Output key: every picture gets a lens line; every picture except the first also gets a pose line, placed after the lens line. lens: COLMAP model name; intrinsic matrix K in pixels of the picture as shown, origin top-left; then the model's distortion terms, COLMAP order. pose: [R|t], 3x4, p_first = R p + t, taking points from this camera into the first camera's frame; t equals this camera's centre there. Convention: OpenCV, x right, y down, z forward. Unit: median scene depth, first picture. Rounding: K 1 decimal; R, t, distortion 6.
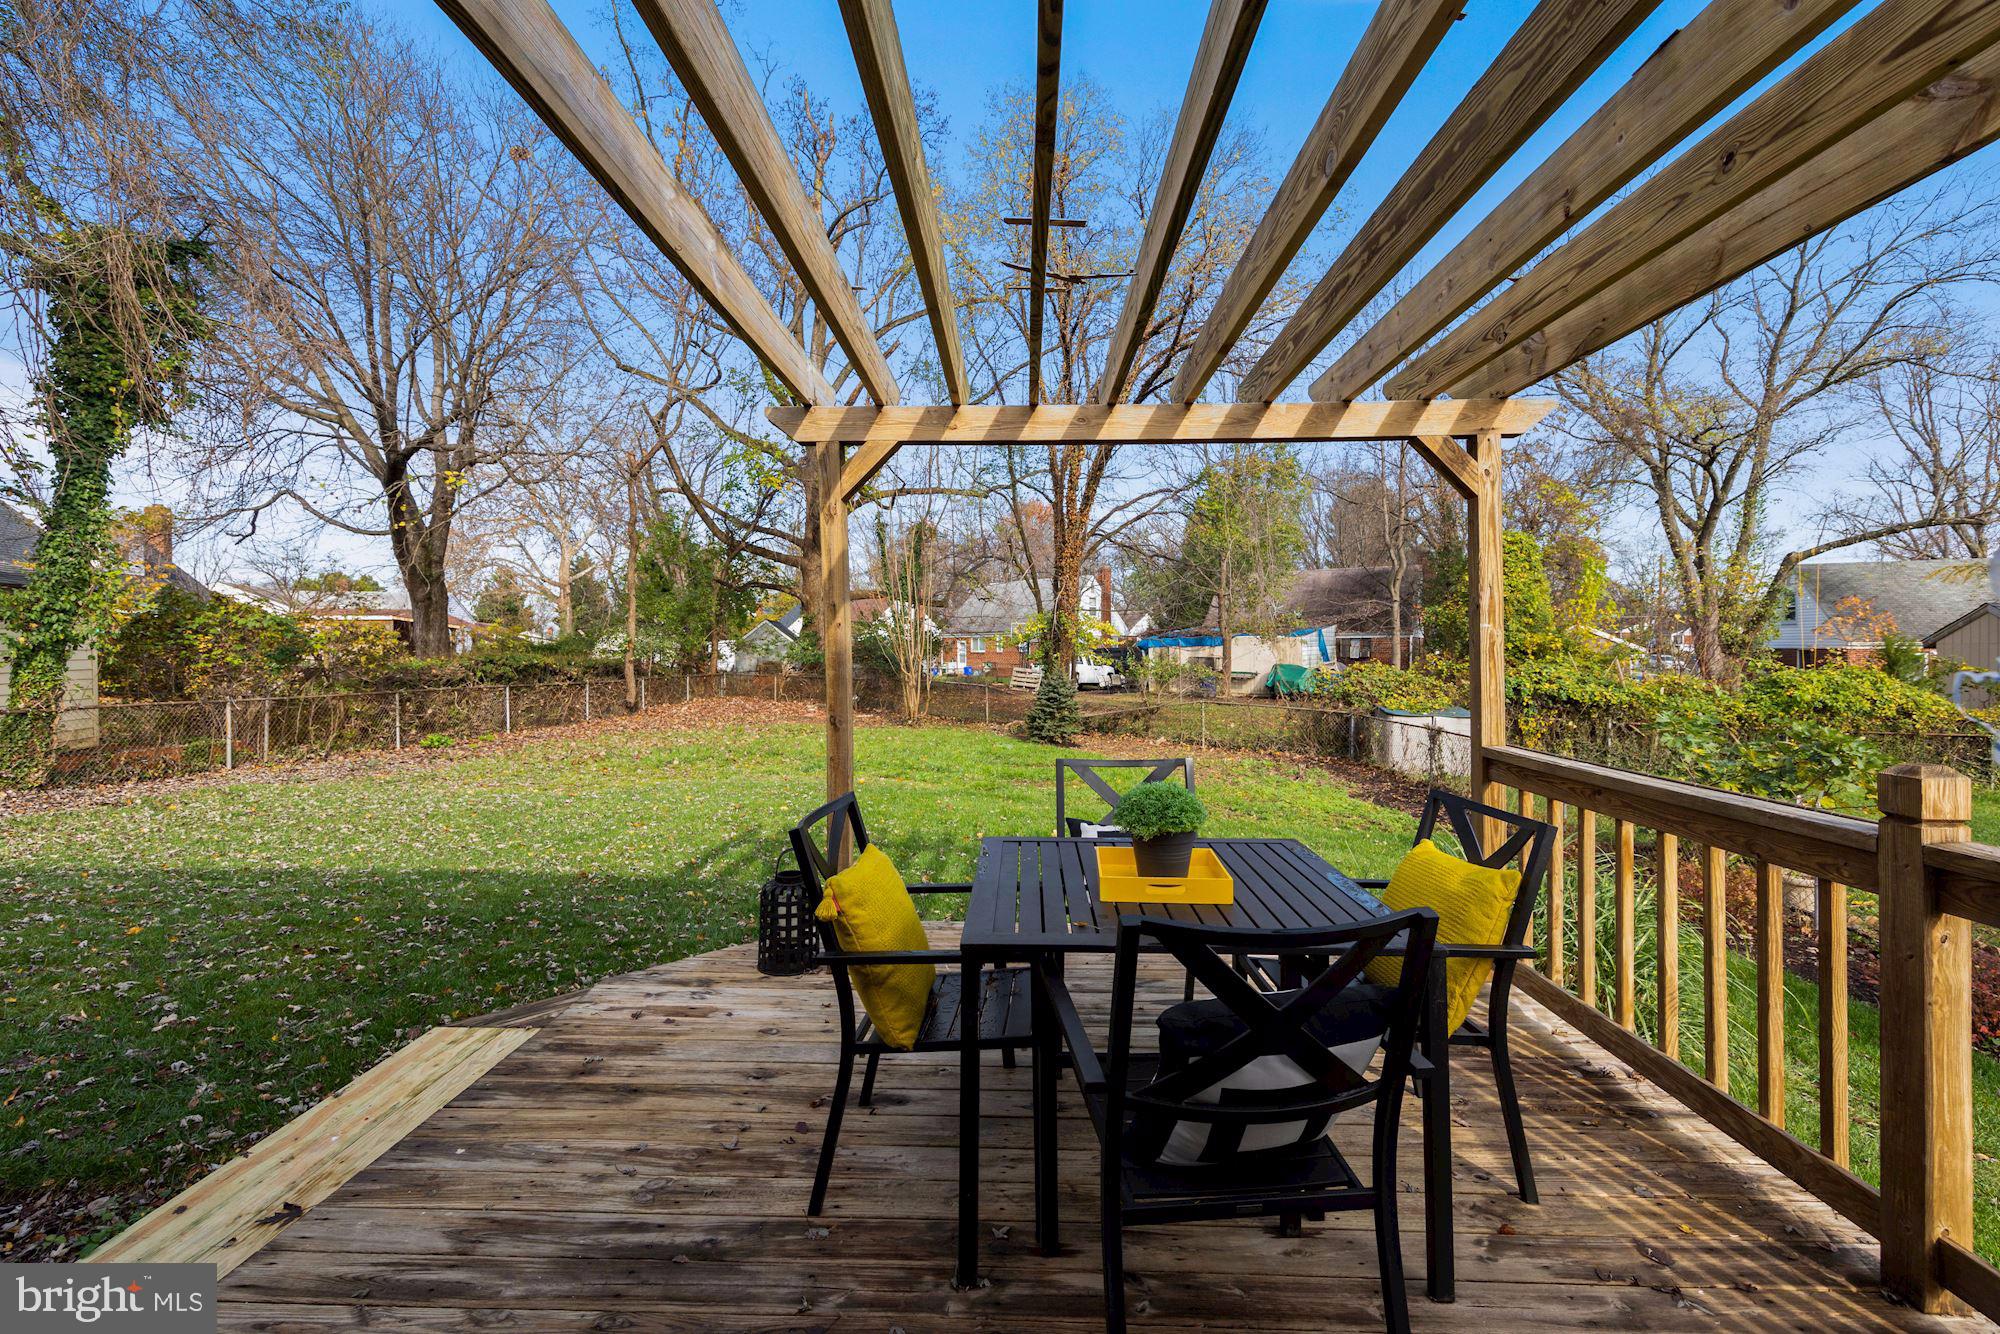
lens RADIAL K [[844.5, 0, 996.8], [0, 844.5, 633.9], [0, 0, 1]] dist [0.000102, -0.000015]
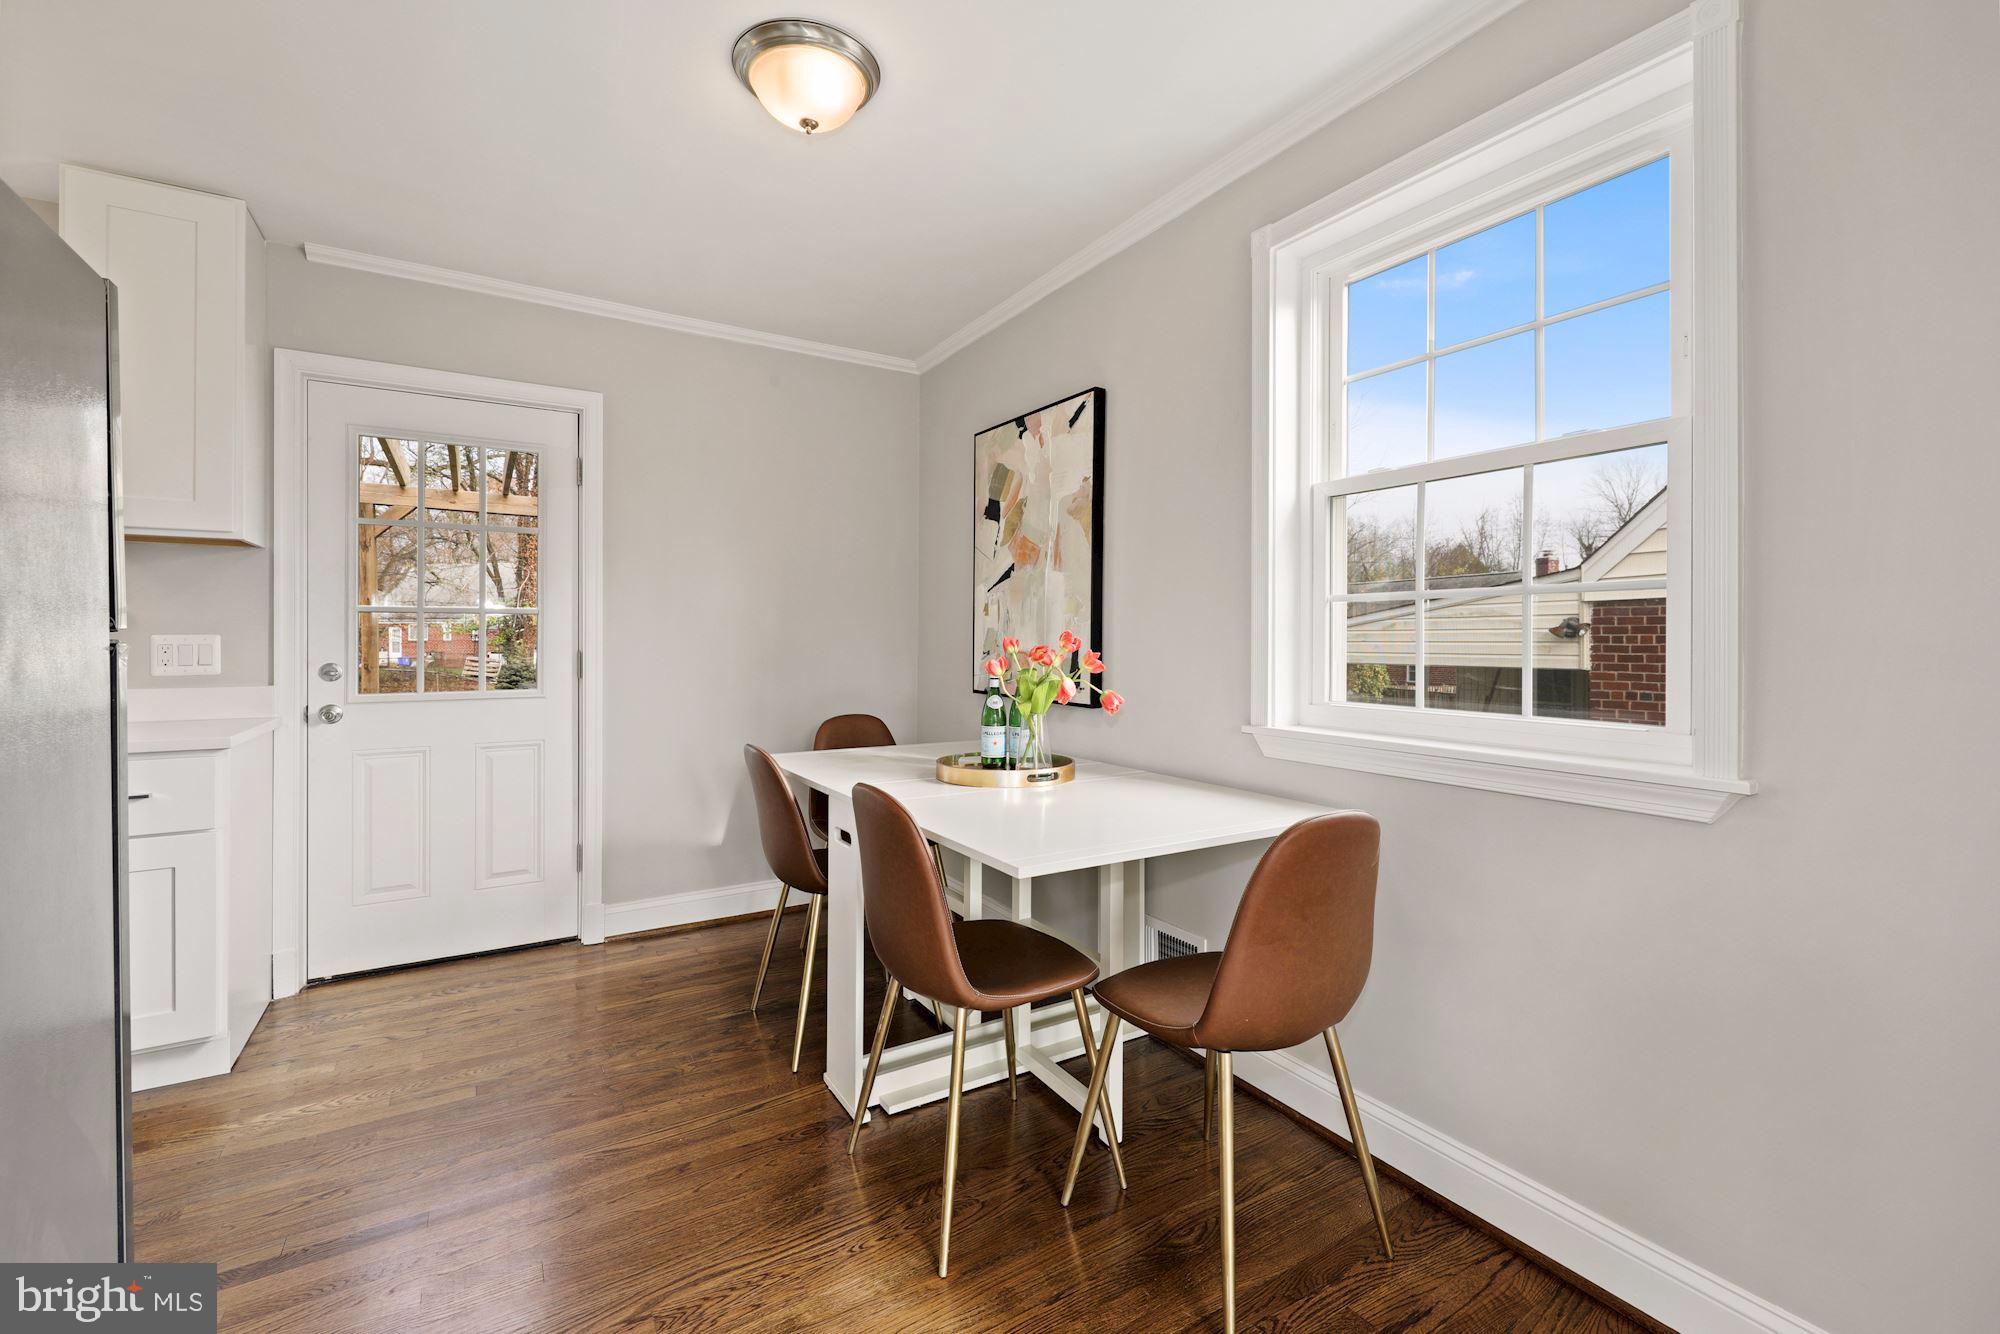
lens RADIAL K [[844.5, 0, 996.8], [0, 844.5, 633.9], [0, 0, 1]] dist [0.000102, -0.000015]
pose [[0.834576, 0.005233, 0.550868, -0.011604], [-0.010560, 0.999923, 0.006499, 0.002618], [-0.550792, -0.011241, 0.834567, -0.186439]]
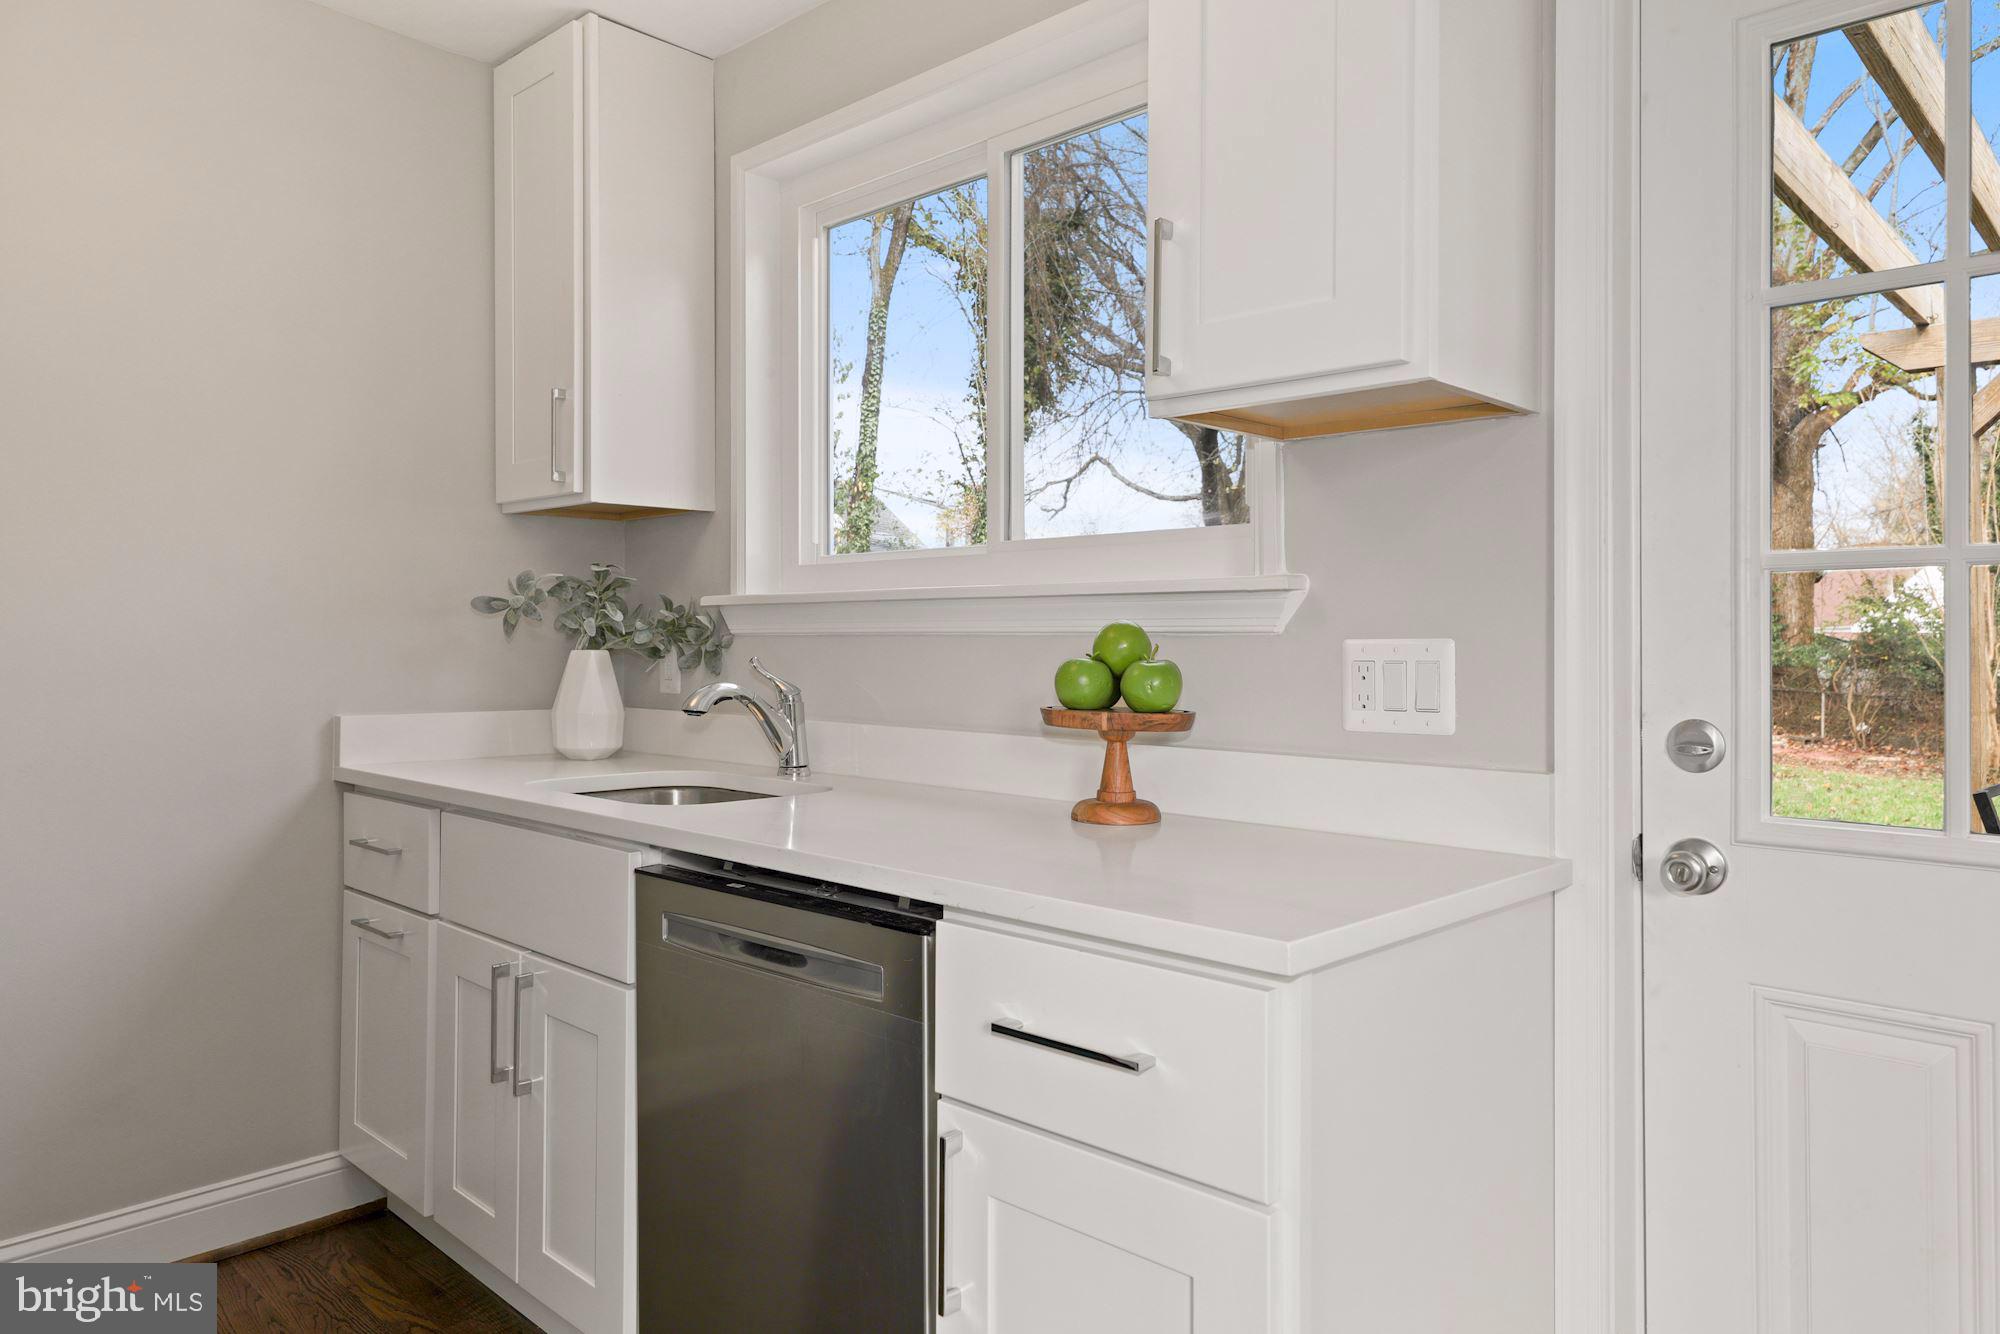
lens RADIAL K [[1310.9, 0, 995.3], [0, 1310.9, 628.6], [0, 0, 1]] dist [0.003310, 0.001288]
pose [[0.740989, 0.001191, -0.671516, -0.006484], [0.002208, 0.999989, 0.004210, 0.003648], [0.671514, -0.004602, 0.740978, -0.105053]]
